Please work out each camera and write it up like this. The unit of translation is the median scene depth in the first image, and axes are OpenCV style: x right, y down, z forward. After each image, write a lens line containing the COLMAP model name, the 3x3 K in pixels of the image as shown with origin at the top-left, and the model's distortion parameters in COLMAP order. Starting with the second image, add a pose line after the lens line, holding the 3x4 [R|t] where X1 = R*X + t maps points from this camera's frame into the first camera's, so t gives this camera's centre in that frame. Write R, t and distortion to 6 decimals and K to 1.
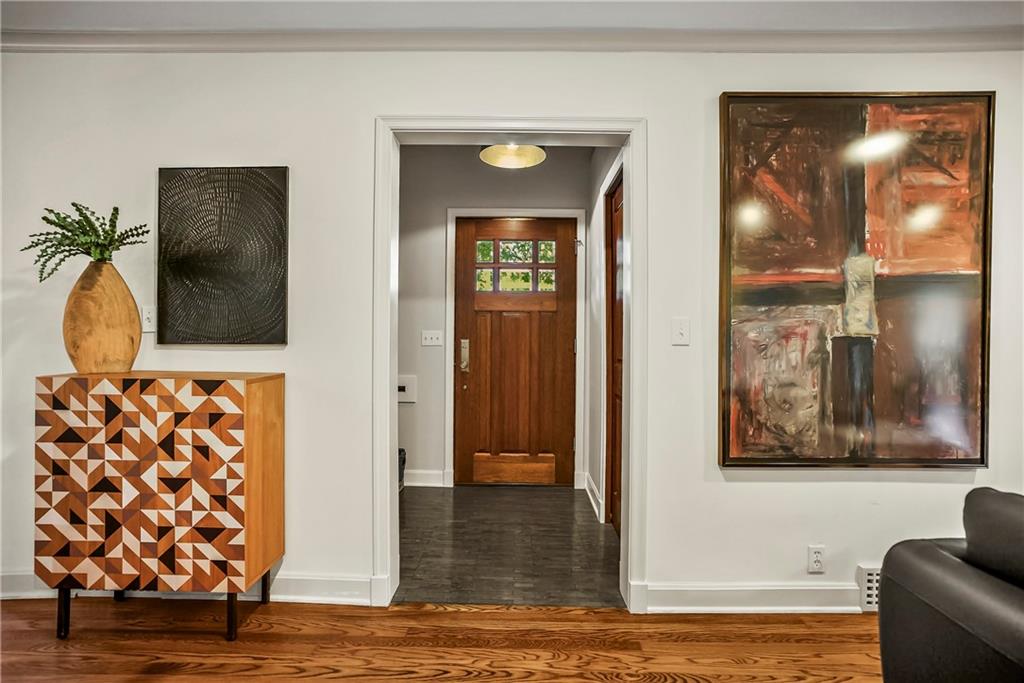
lens RADIAL K [[481.0, 0, 512.0], [0, 481.0, 341.5], [0, 0, 1]] dist [-0.052509, 0.029056]
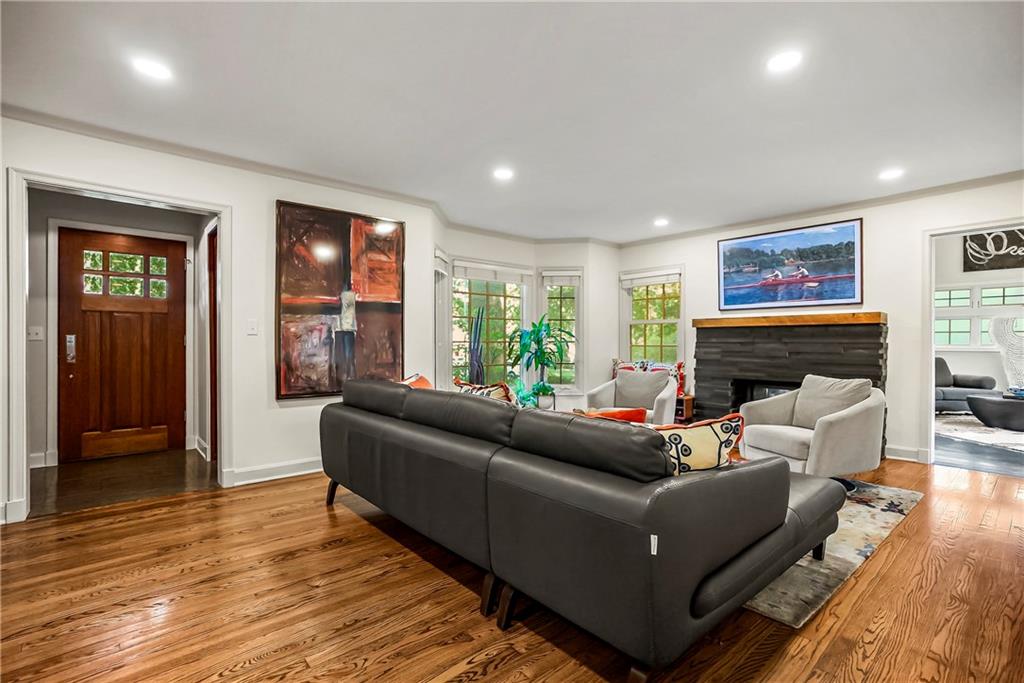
lens RADIAL K [[481.0, 0, 512.0], [0, 481.0, 341.5], [0, 0, 1]] dist [-0.052509, 0.029056]
pose [[0.744208, -0.004828, 0.667930, -0.117637], [0.010526, 0.999934, -0.004501, 0.051945], [-0.667865, 0.010381, 0.744210, -1.010316]]
